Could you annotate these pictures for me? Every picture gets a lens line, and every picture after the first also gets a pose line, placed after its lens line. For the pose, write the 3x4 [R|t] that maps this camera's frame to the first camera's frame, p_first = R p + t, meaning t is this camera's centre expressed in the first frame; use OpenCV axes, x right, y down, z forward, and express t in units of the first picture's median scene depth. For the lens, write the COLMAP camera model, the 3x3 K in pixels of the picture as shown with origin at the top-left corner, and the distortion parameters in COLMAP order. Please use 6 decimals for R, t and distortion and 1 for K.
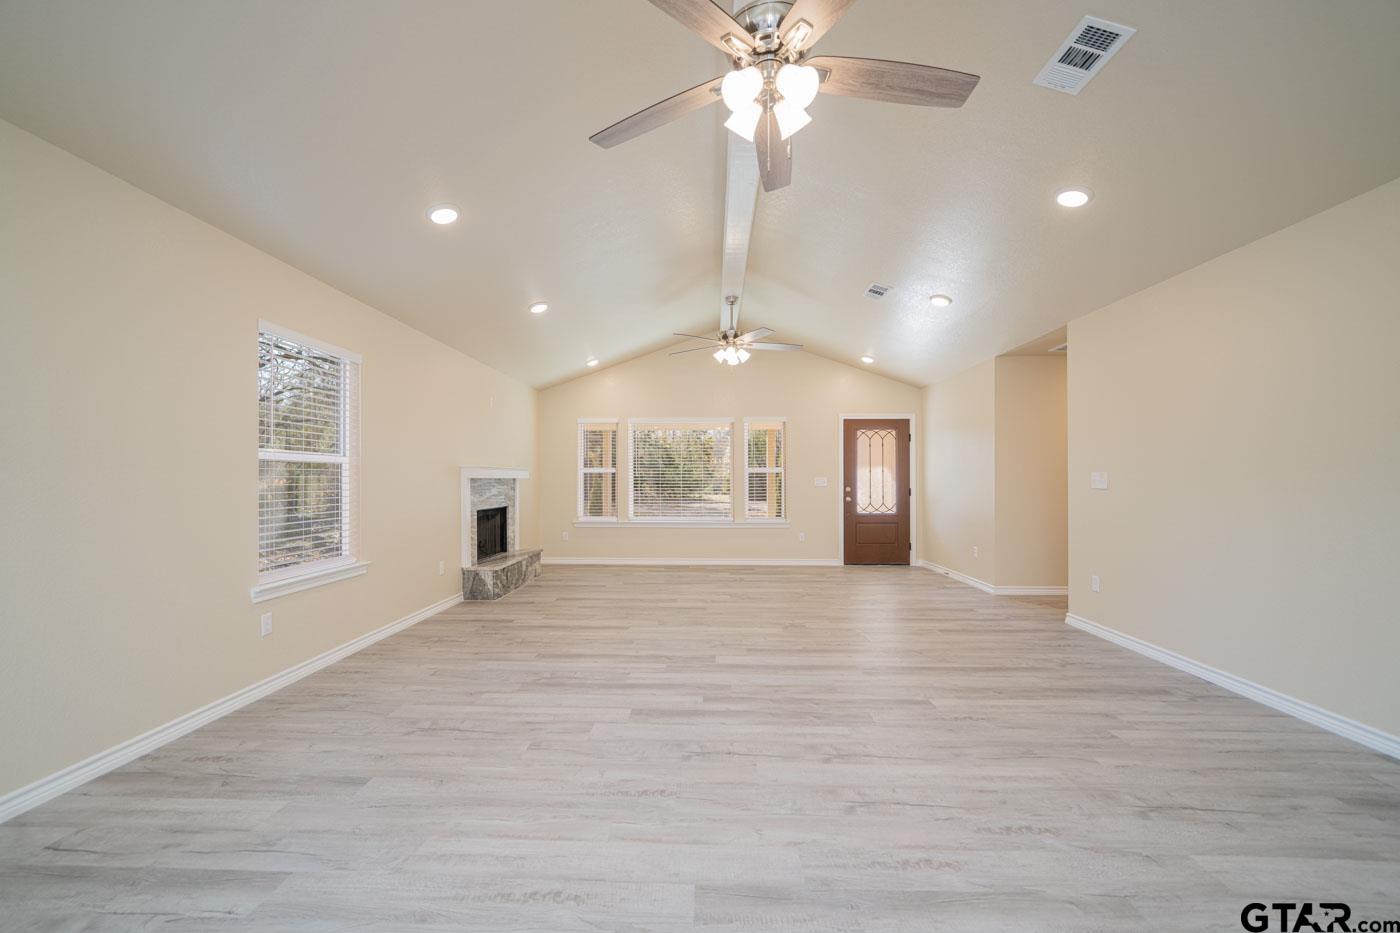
lens RADIAL K [[572.3, 0, 702.7], [0, 572.3, 475.1], [0, 0, 1]] dist [-0.001992, 0.000055]
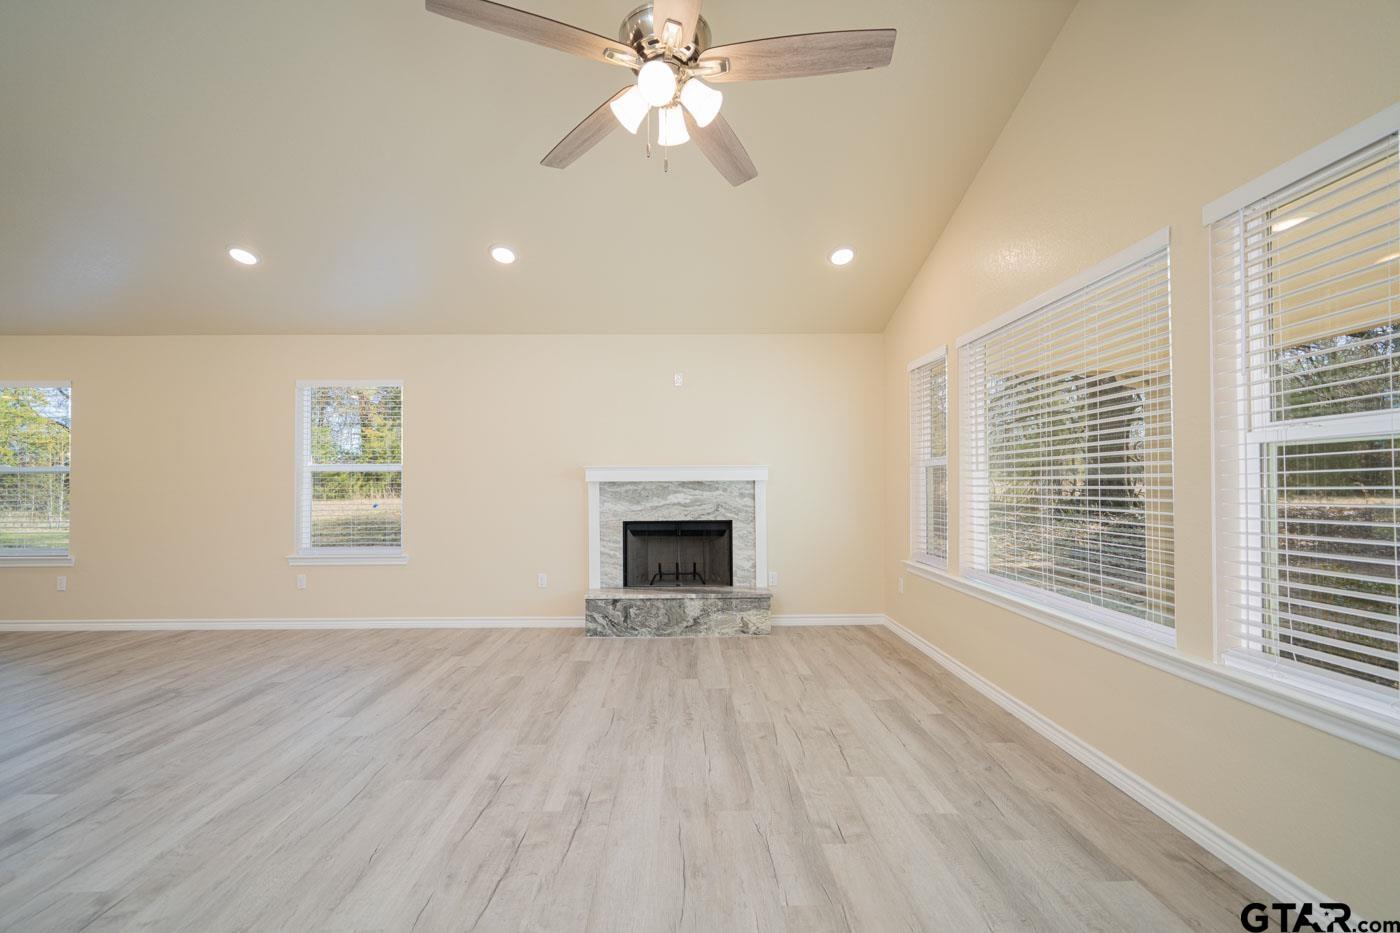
lens RADIAL K [[572.3, 0, 697.6], [0, 572.3, 472.8], [0, 0, 1]] dist [-0.001992, 0.000055]
pose [[0.023893, -0.018957, -0.999535, 0.647912], [0.010952, 0.999765, -0.018699, 0.015061], [0.999655, -0.010500, 0.024095, 1.716939]]
